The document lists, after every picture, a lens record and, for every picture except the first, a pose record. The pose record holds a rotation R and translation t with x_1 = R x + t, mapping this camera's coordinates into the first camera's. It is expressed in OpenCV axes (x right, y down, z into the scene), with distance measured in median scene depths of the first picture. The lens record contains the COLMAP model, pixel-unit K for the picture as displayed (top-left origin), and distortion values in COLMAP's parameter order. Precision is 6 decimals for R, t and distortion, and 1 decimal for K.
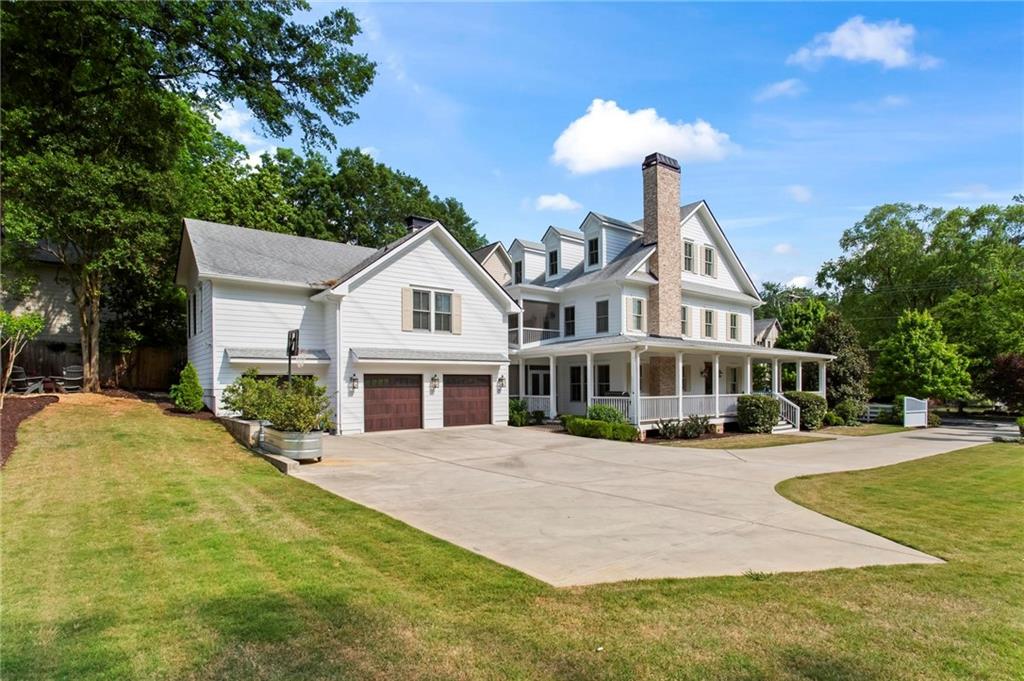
lens RADIAL K [[522.2, 0, 491.9], [0, 522.2, 388.4], [0, 0, 1]] dist [0.000094, -0.000020]
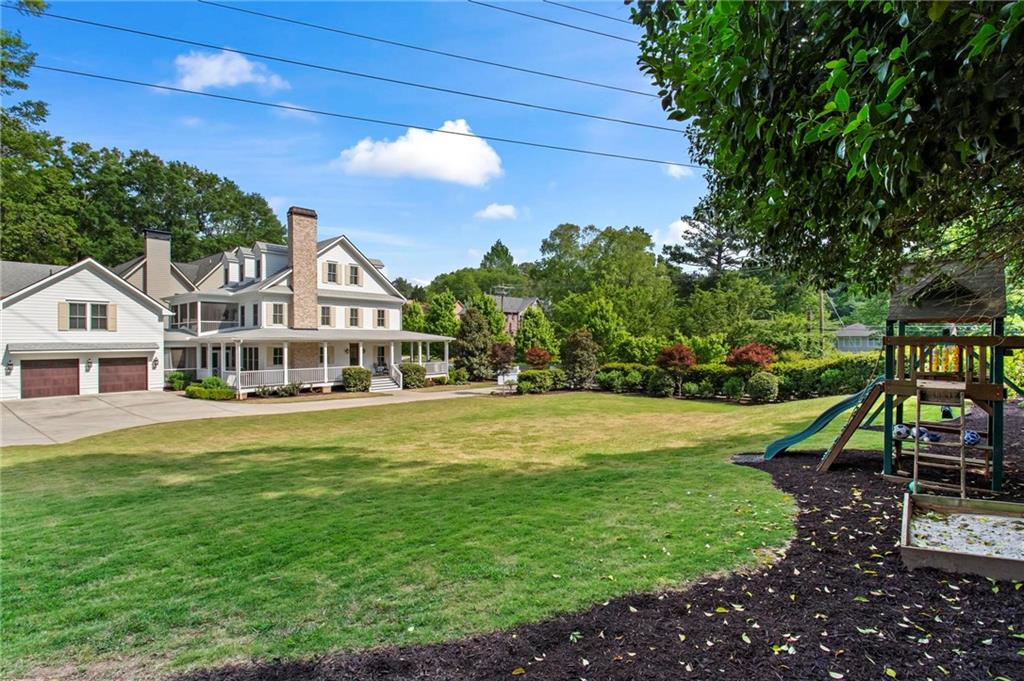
lens RADIAL K [[489.0, 0, 512.0], [0, 489.0, 340.5], [0, 0, 1]] dist [-0.019281, 0.000440]
pose [[0.972255, 0.002970, 0.233903, 0.632586], [-0.001572, 0.999980, -0.006163, -0.060677], [-0.233916, 0.005624, 0.972240, -0.535368]]
